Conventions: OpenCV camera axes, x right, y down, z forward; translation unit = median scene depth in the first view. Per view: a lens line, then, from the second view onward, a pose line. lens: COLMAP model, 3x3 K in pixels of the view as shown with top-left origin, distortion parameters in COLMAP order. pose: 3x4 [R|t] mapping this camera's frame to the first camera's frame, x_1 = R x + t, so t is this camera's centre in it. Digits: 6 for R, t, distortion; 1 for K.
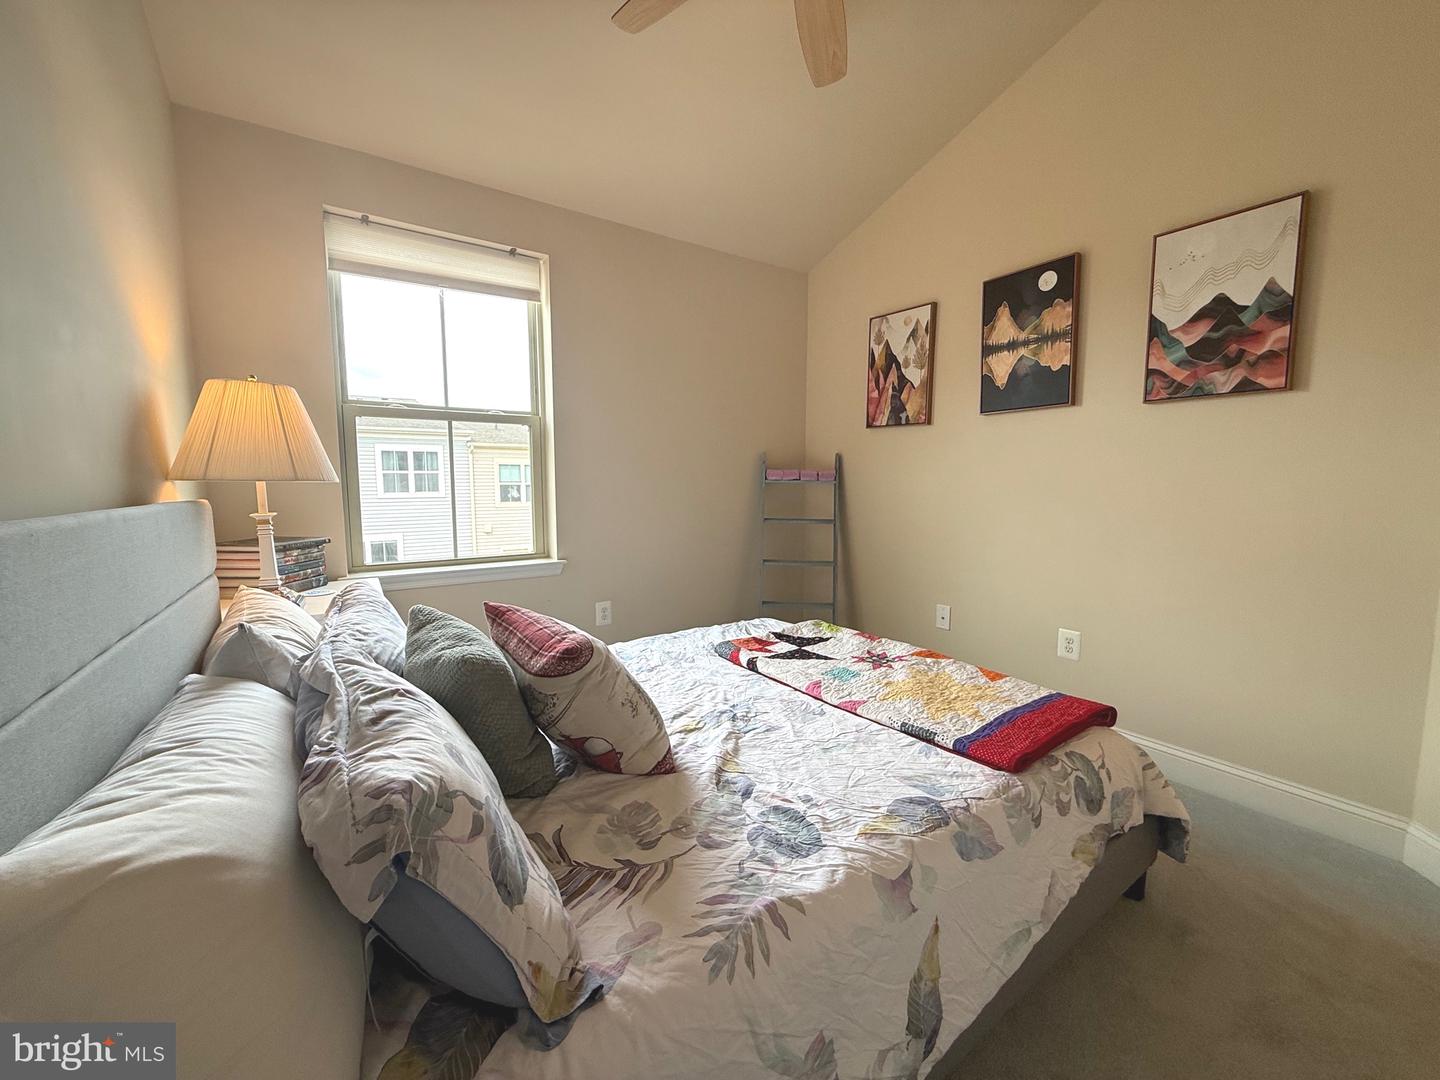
lens RADIAL K [[574.6, 0, 718.2], [0, 574.6, 537.7], [0, 0, 1]] dist [-0.001236, 0.000242]
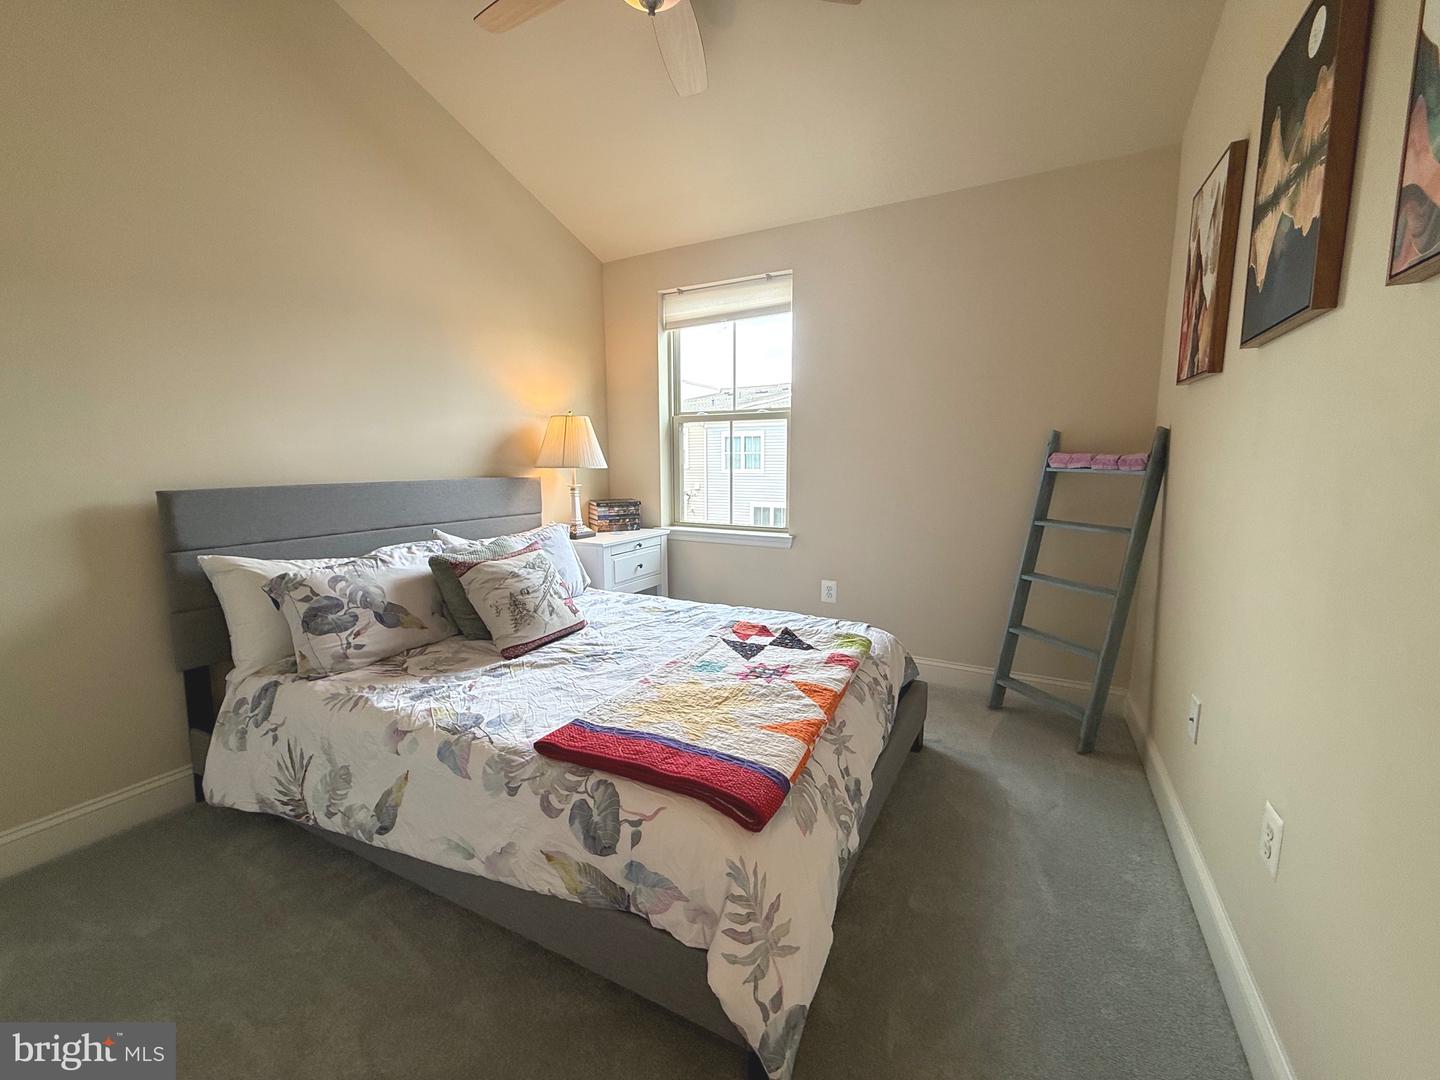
lens RADIAL K [[574.6, 0, 718.2], [0, 574.6, 537.7], [0, 0, 1]] dist [-0.001236, 0.000242]
pose [[0.463826, 0.119233, -0.877866, 0.983972], [-0.084858, 0.992325, 0.089944, -0.072209], [0.881853, 0.032776, 0.470384, 0.486639]]
